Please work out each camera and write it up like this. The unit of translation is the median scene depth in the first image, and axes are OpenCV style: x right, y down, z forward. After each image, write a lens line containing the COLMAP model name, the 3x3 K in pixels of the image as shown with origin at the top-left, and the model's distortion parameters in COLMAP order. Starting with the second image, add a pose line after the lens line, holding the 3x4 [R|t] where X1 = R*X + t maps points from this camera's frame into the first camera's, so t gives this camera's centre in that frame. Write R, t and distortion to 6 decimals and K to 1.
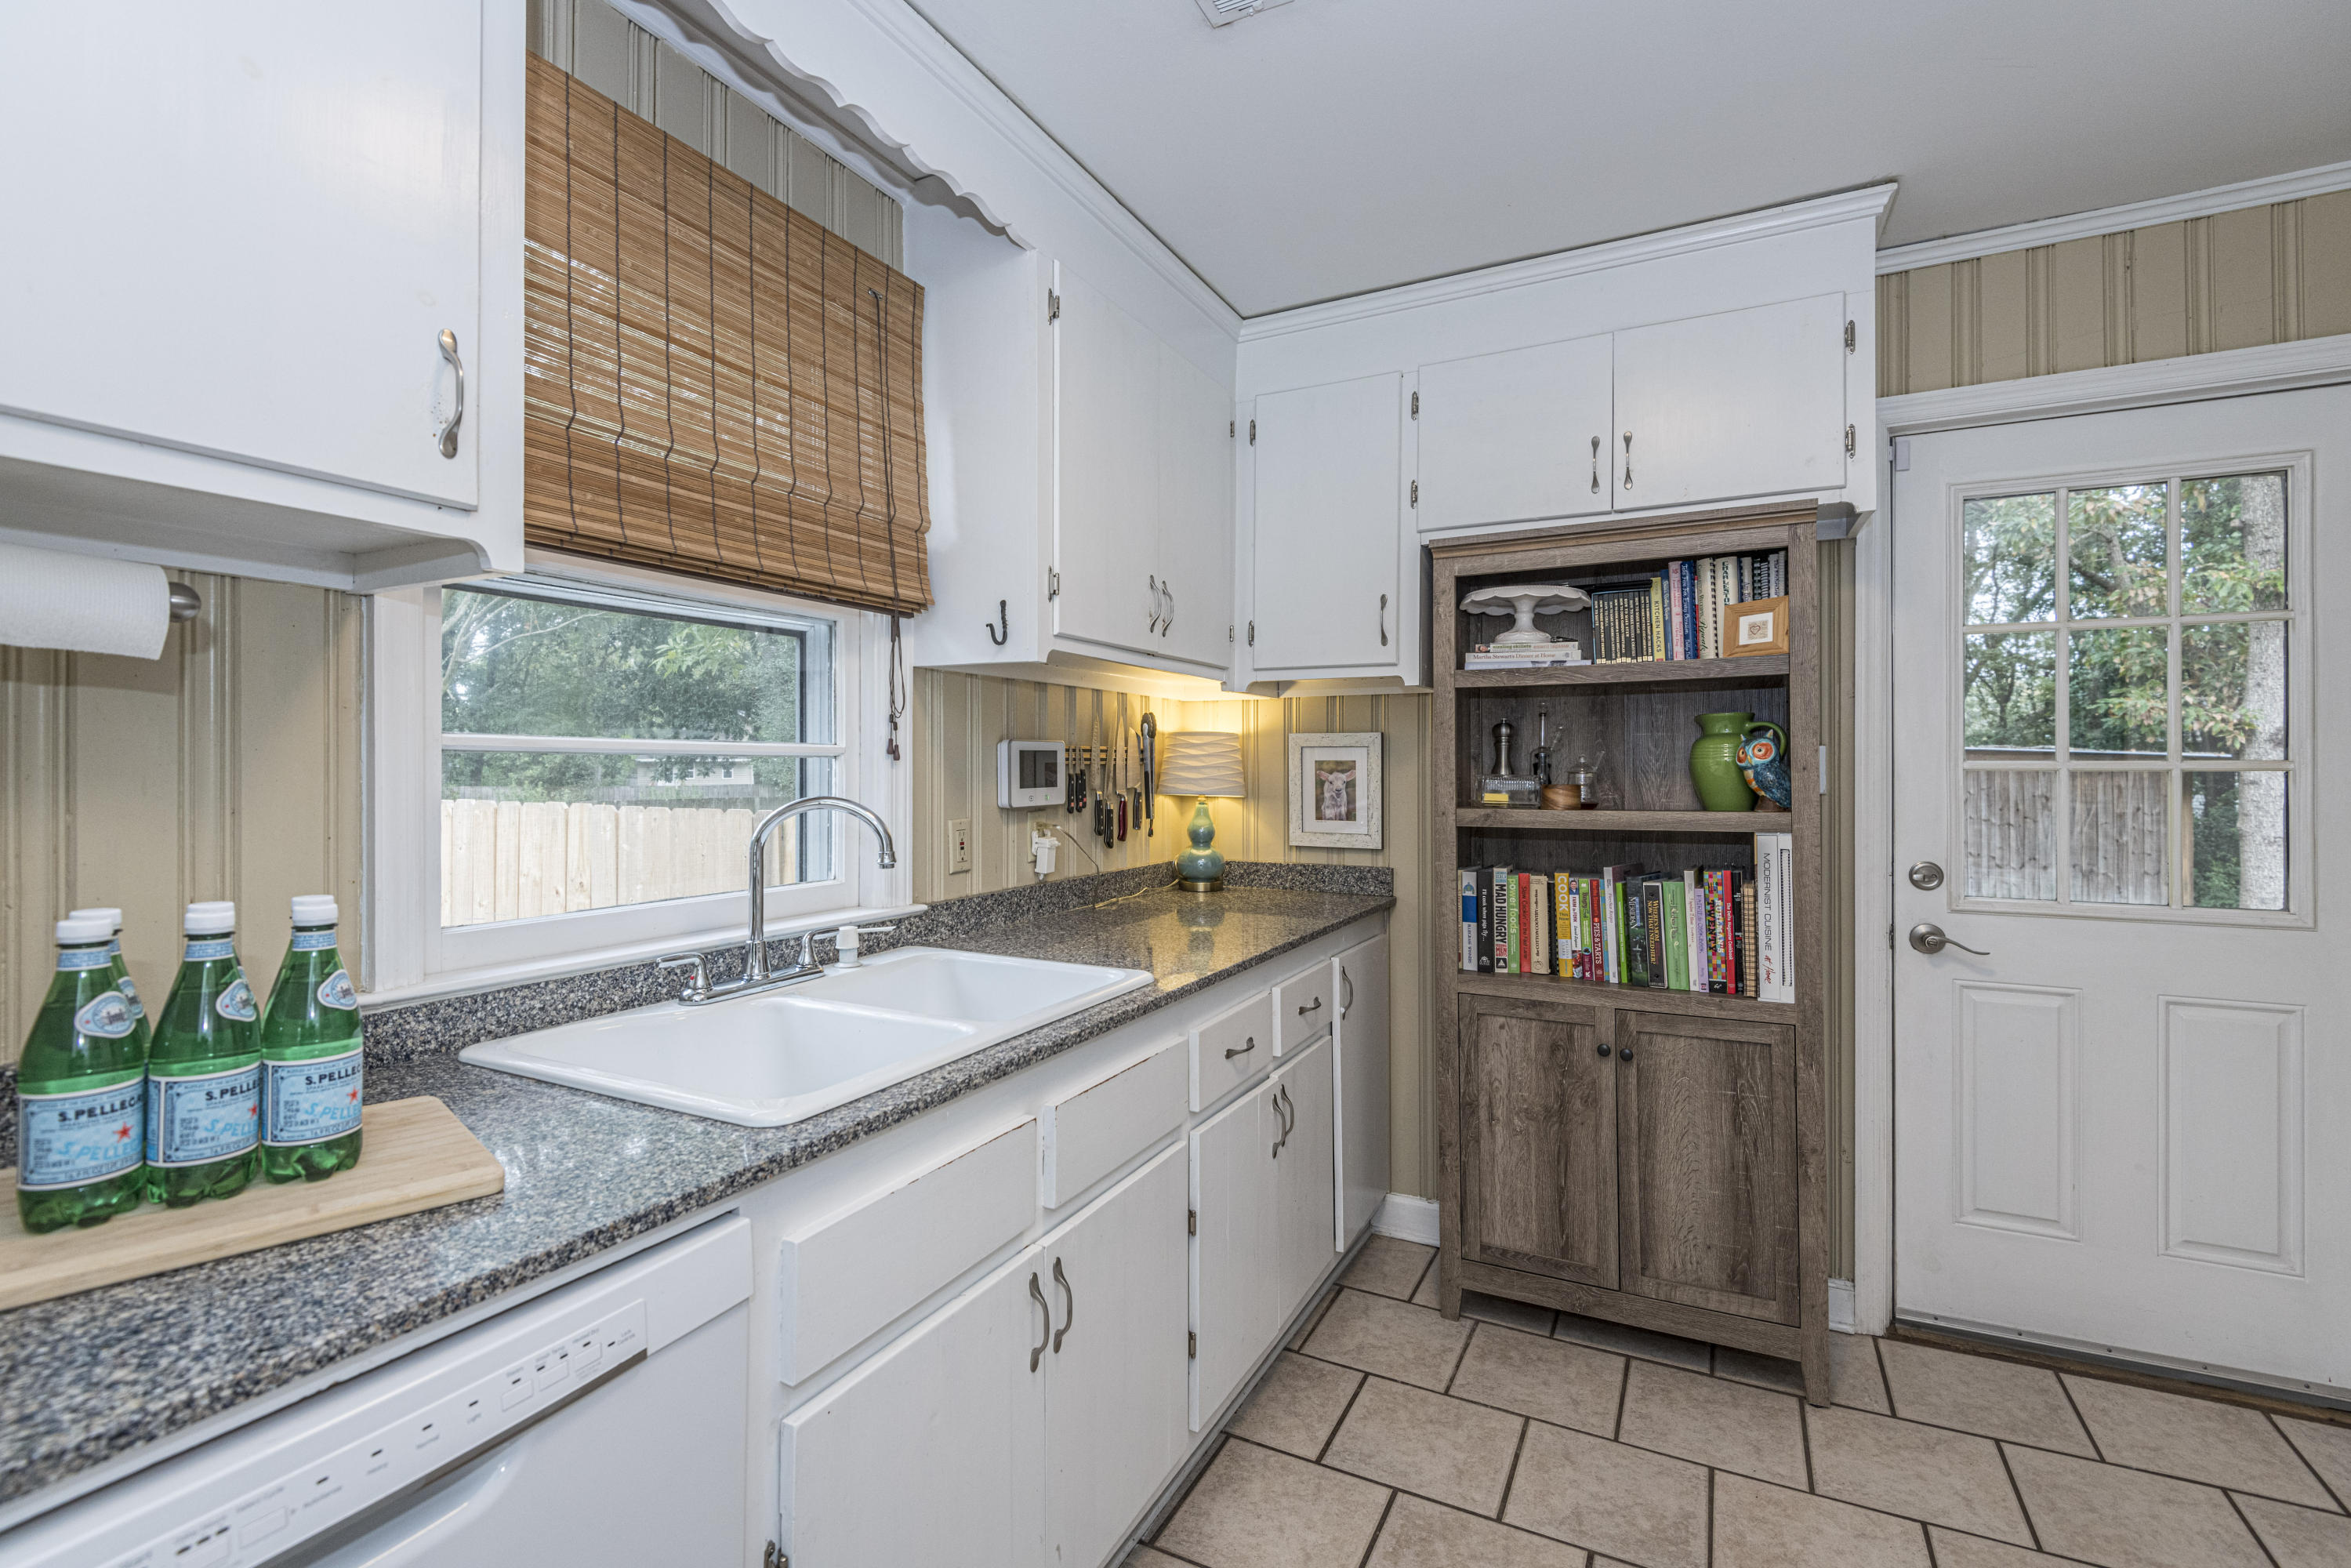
lens RADIAL K [[1056.5, 0, 1180.8], [0, 1056.5, 763.5], [0, 0, 1]] dist [0.024603, -0.012213]
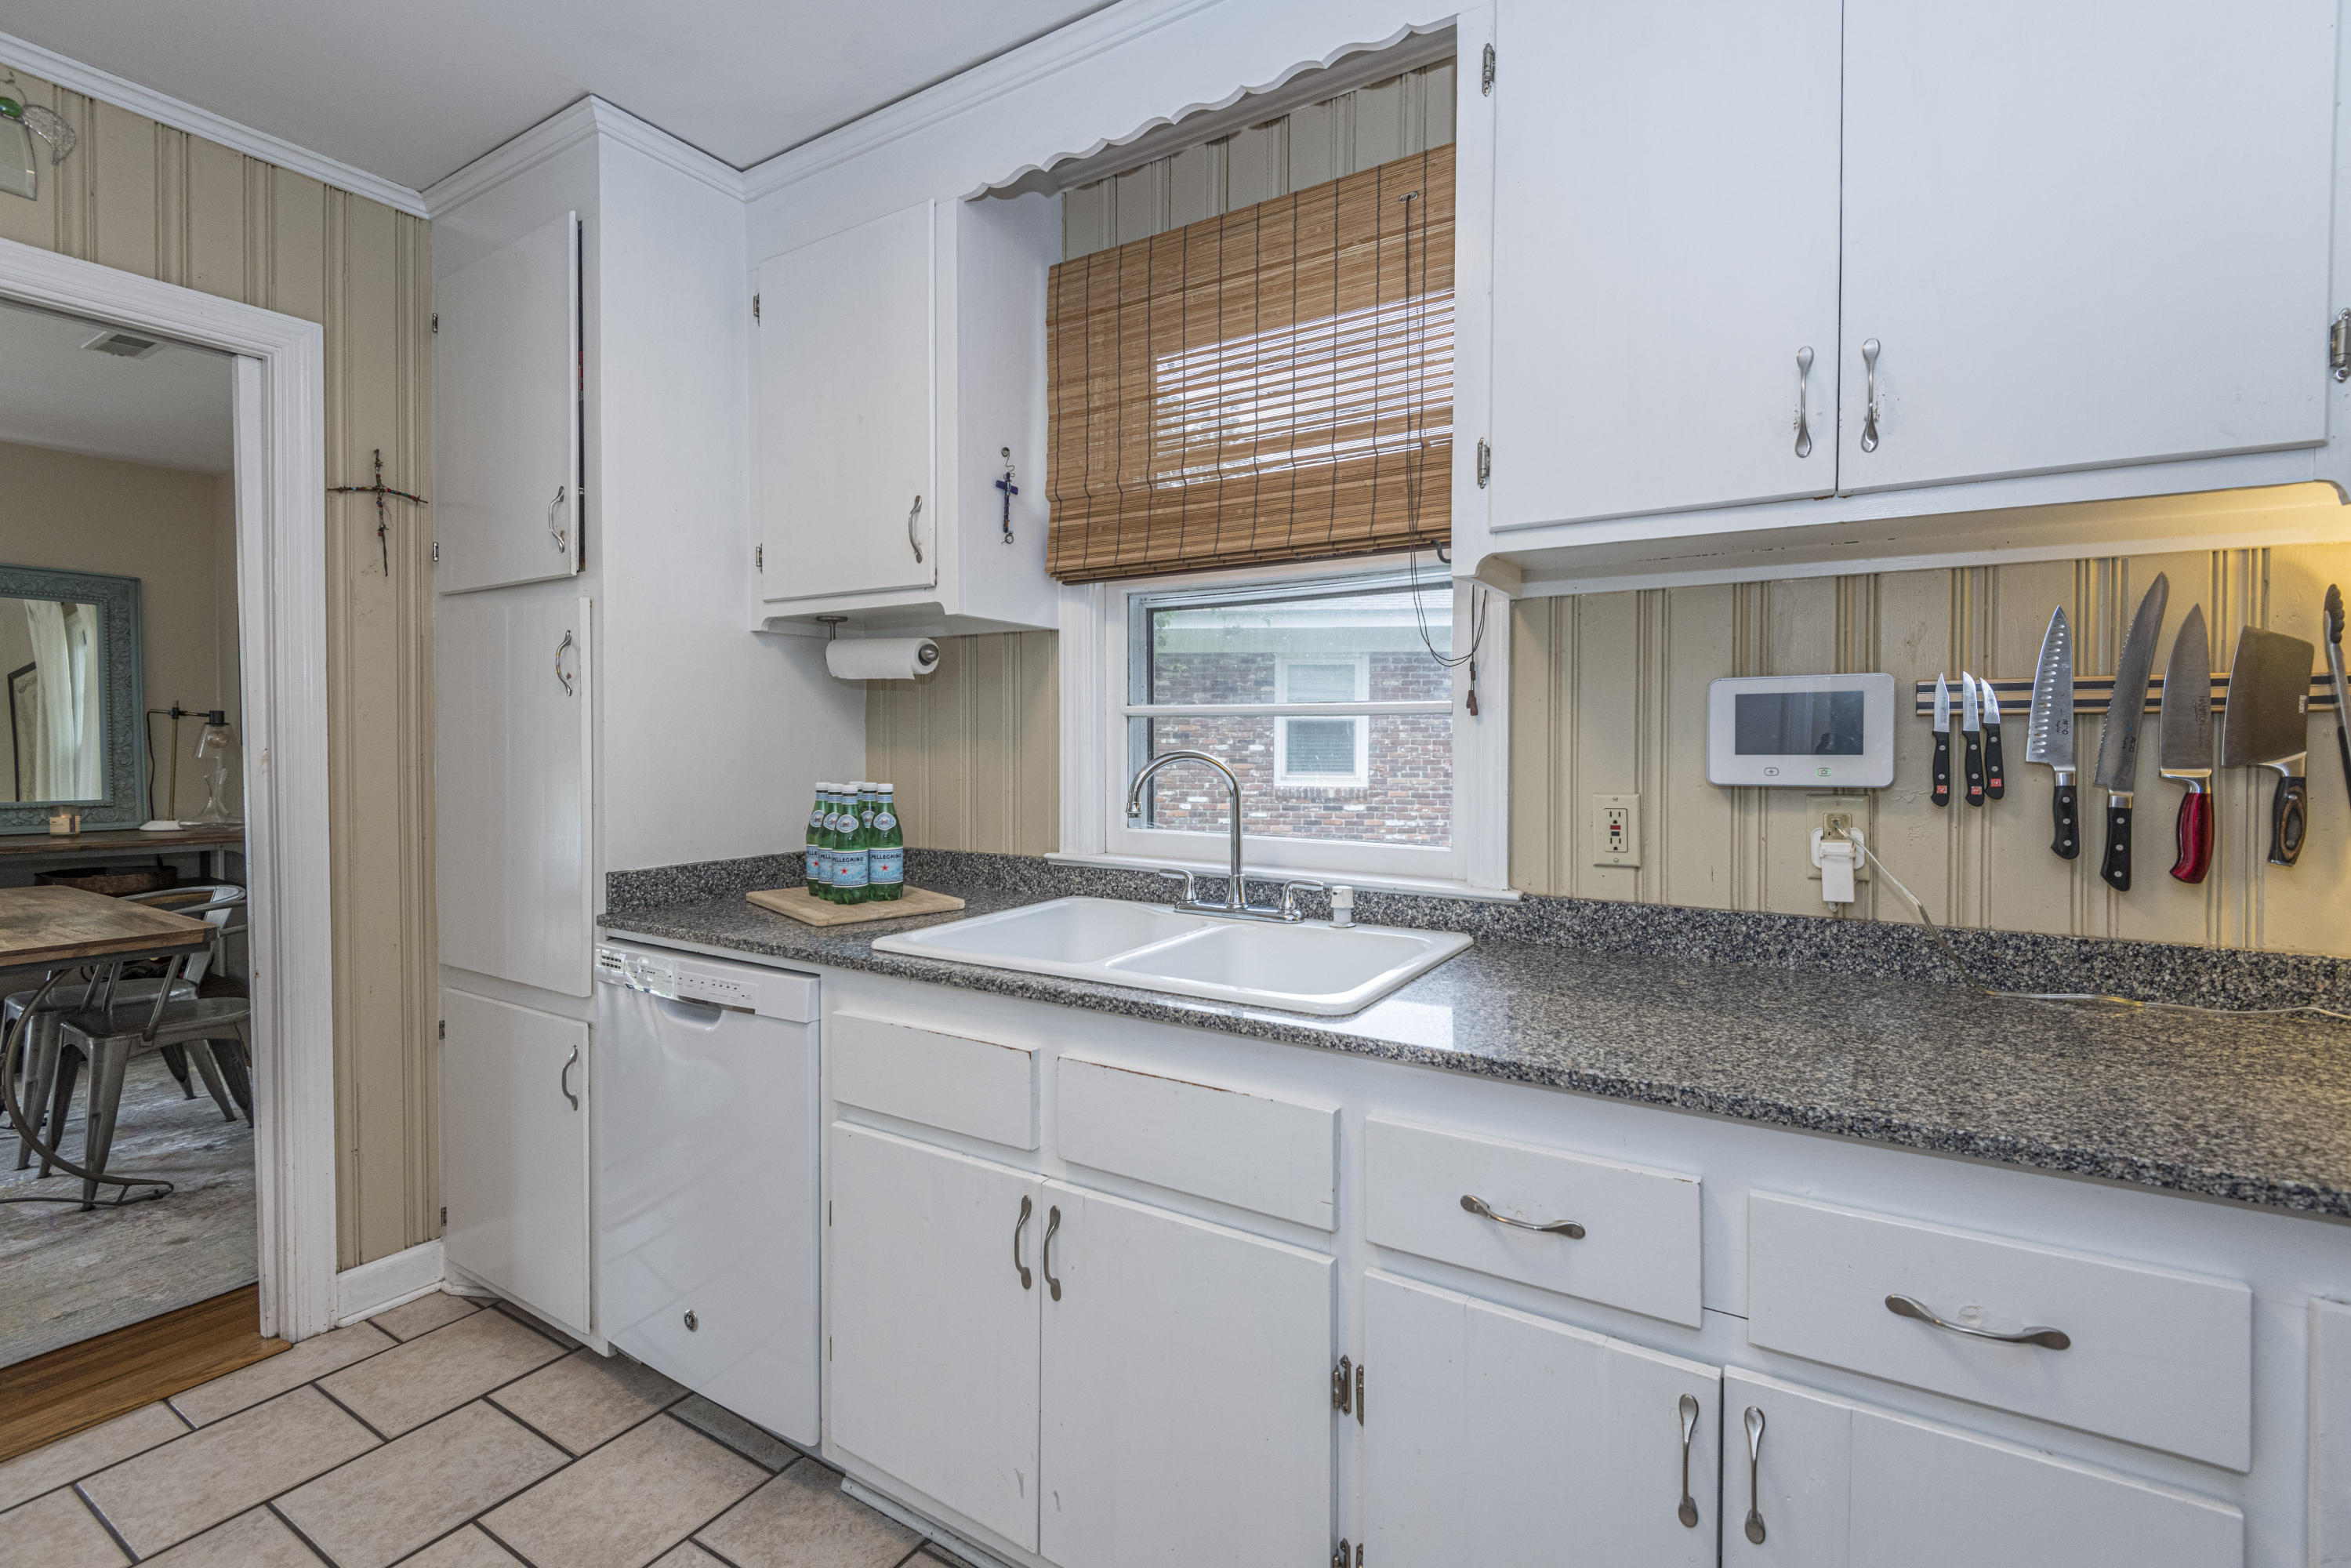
lens RADIAL K [[1056.5, 0, 1180.4], [0, 1056.5, 764.1], [0, 0, 1]] dist [0.024603, -0.012213]
pose [[-0.086791, 0.020511, -0.996015, 0.524558], [0.000177, 0.999788, 0.020573, 0.016073], [0.996226, 0.001609, -0.086777, 0.729911]]
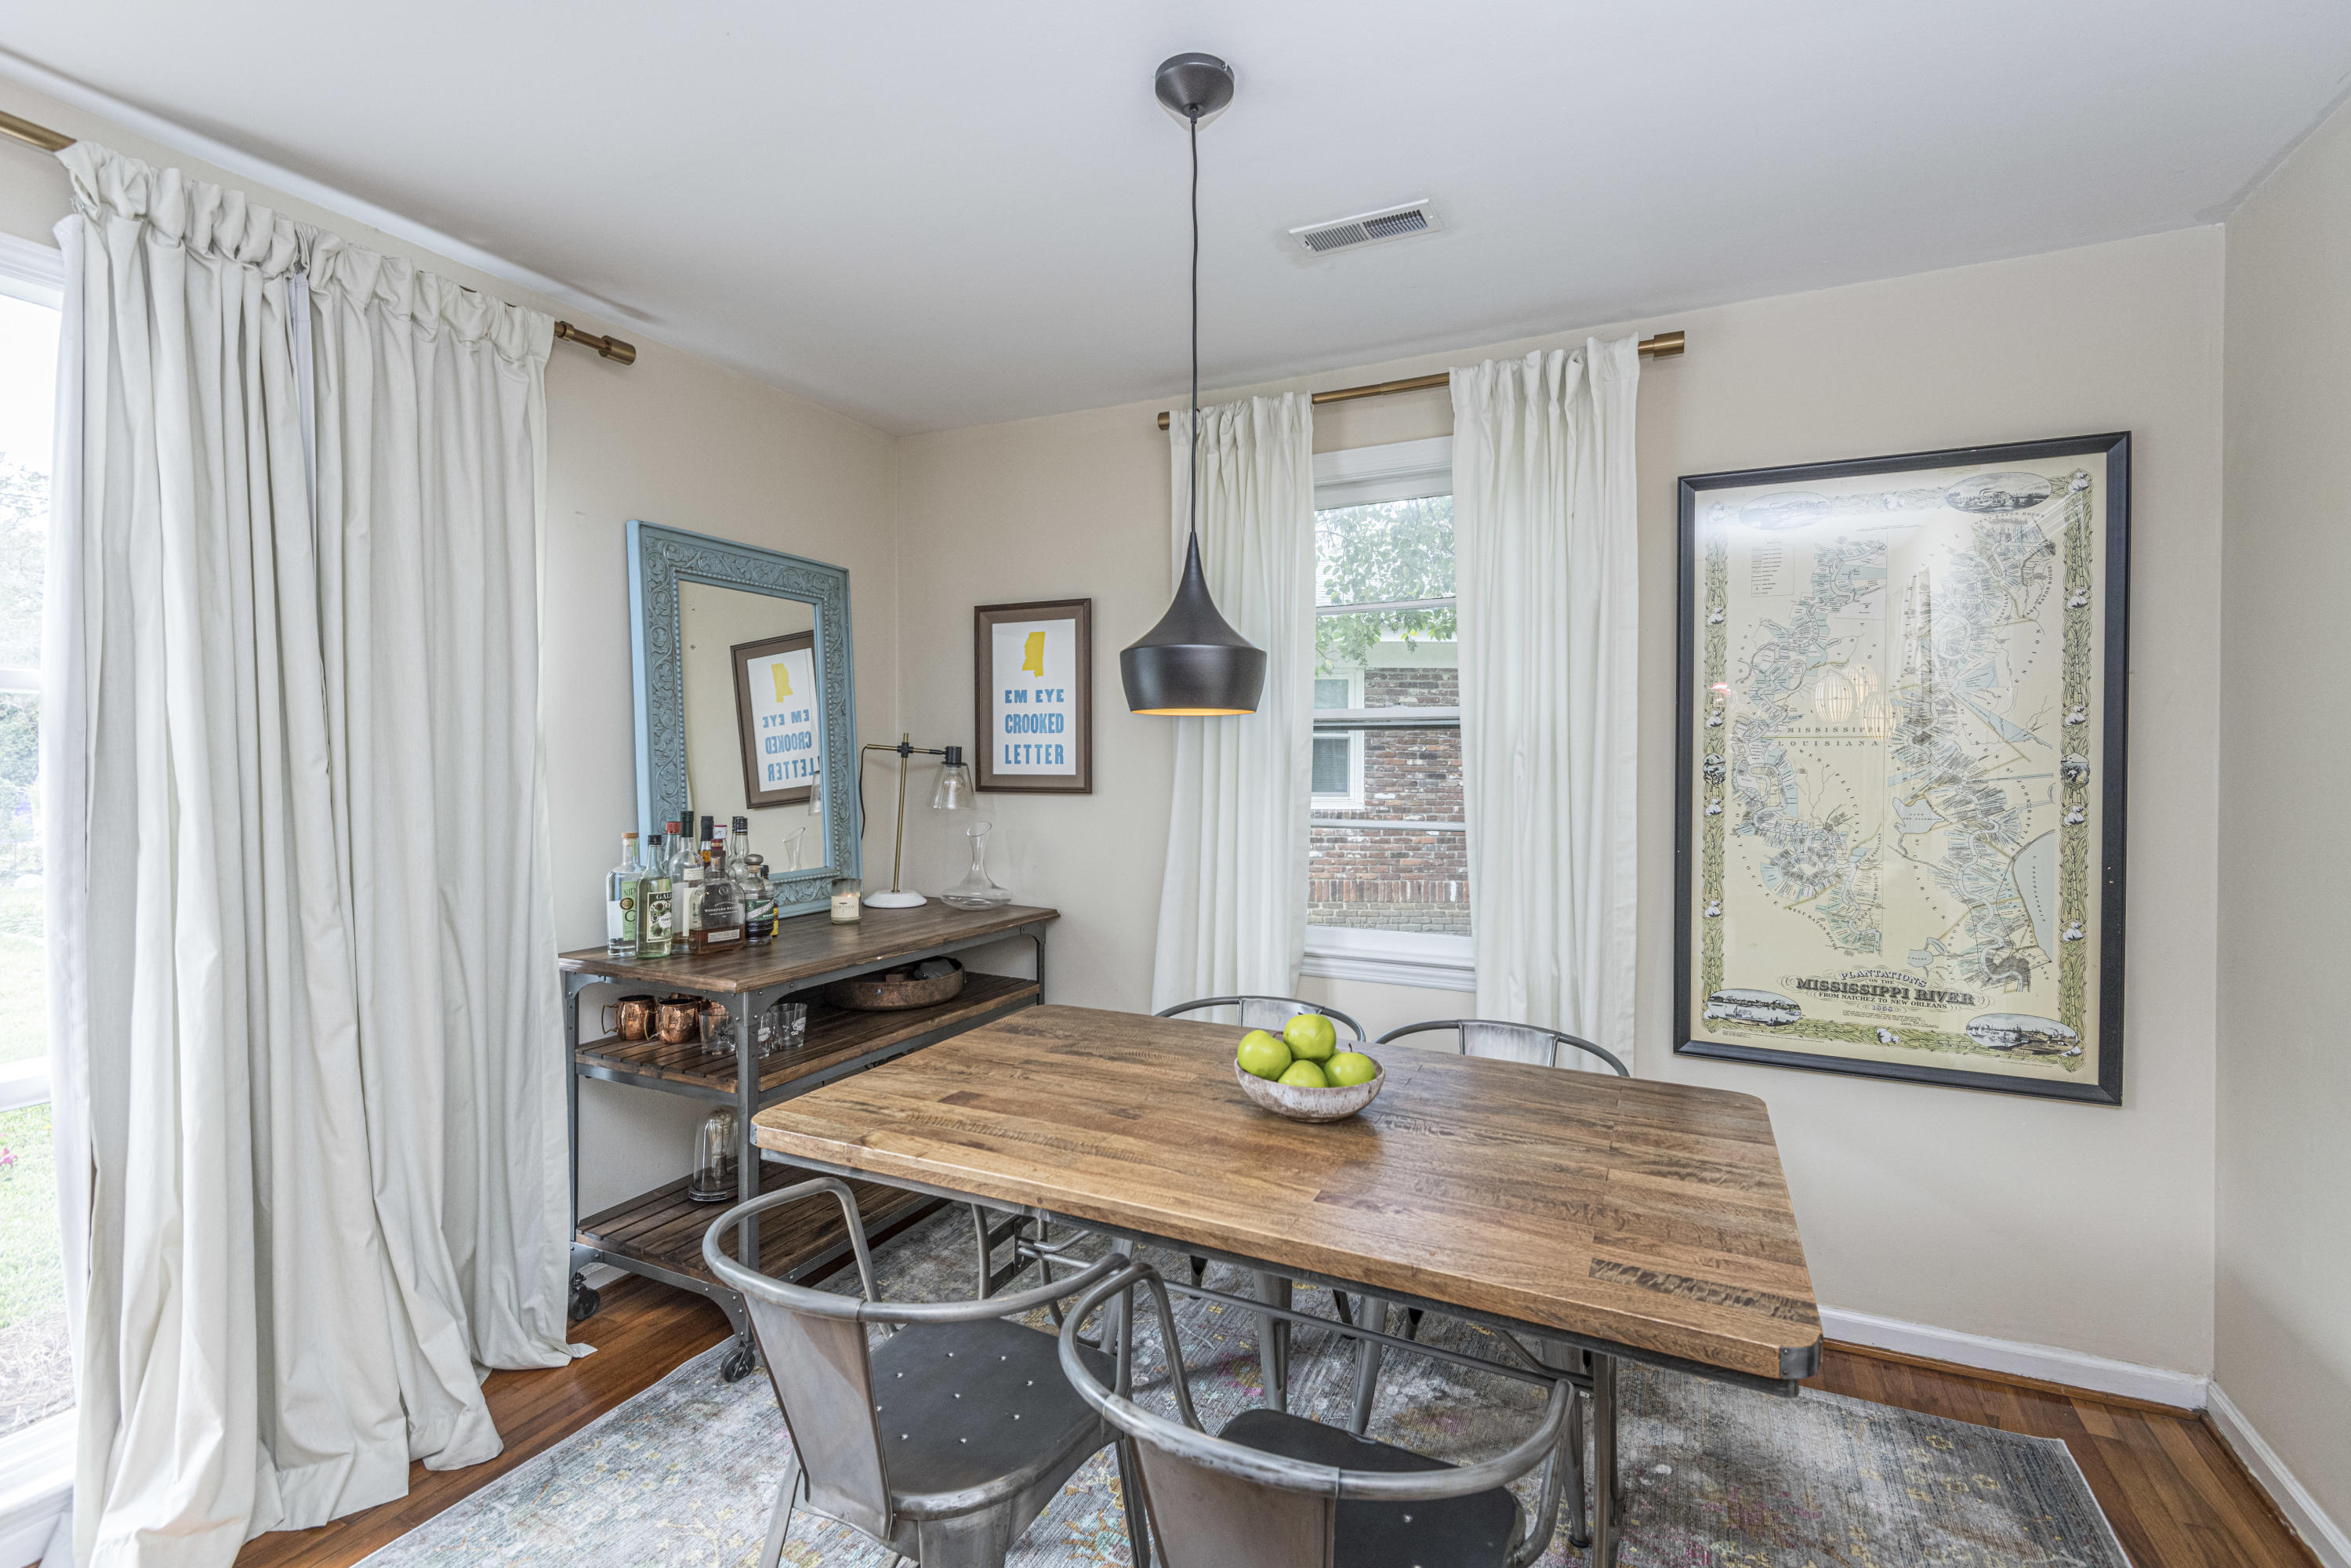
lens RADIAL K [[1056.5, 0, 1185.2], [0, 1056.5, 766.0], [0, 0, 1]] dist [0.024603, -0.012213]
pose [[0.029163, 0.013358, -0.999485, 0.203533], [-0.001043, 0.999911, 0.013334, -0.034677], [0.999574, 0.000653, 0.029174, -0.911387]]
